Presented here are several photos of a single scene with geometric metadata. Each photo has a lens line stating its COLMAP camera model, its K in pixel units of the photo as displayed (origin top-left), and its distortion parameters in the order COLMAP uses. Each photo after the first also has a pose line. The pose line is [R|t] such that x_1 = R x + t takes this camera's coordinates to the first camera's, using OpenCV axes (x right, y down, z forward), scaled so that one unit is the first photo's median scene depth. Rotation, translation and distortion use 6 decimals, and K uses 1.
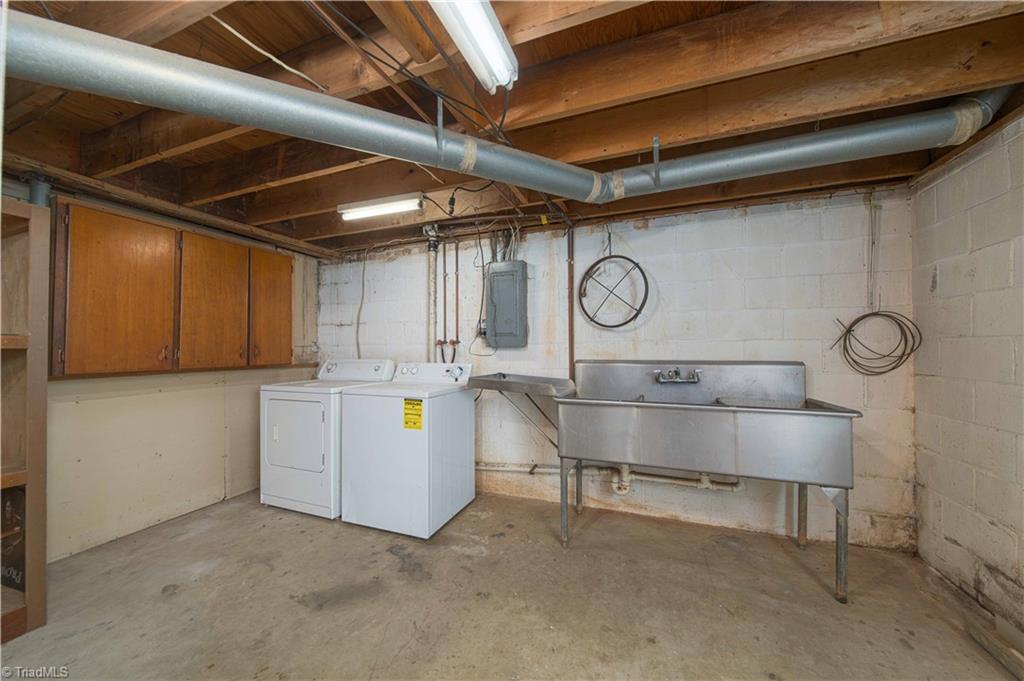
lens RADIAL K [[359.0, 0, 515.7], [0, 359.0, 340.9], [0, 0, 1]] dist [0.001499, -0.000586]
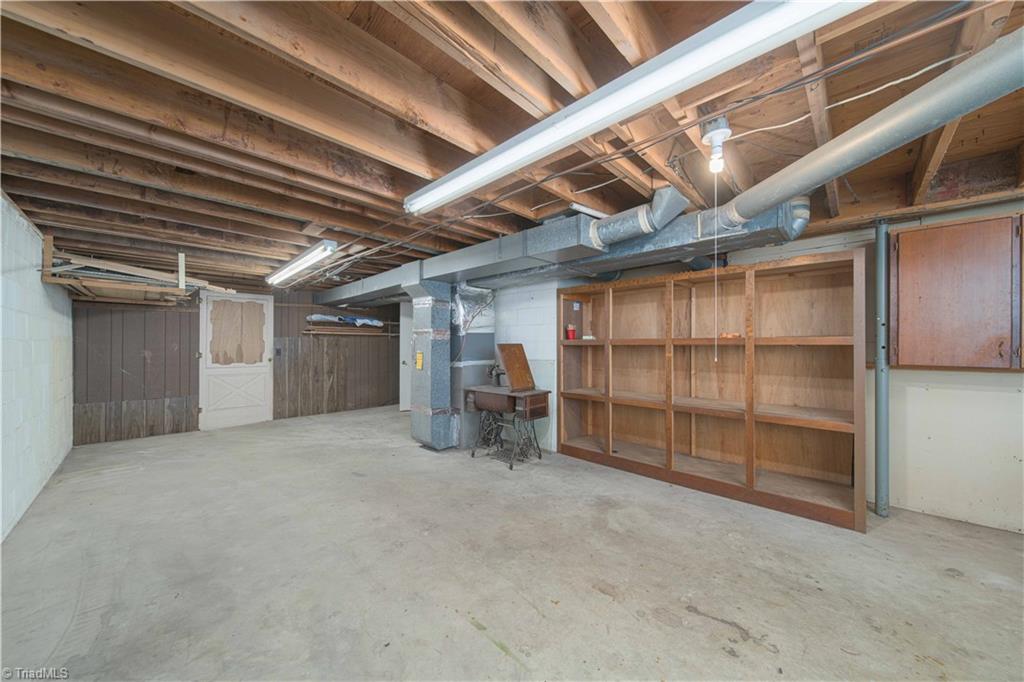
lens RADIAL K [[359.0, 0, 511.2], [0, 359.0, 343.5], [0, 0, 1]] dist [0.001499, -0.000586]
pose [[-0.392802, -0.002132, -0.919620, 0.520357], [0.018051, 0.999787, -0.010028, 0.003768], [0.919446, -0.020539, -0.392680, 0.227637]]
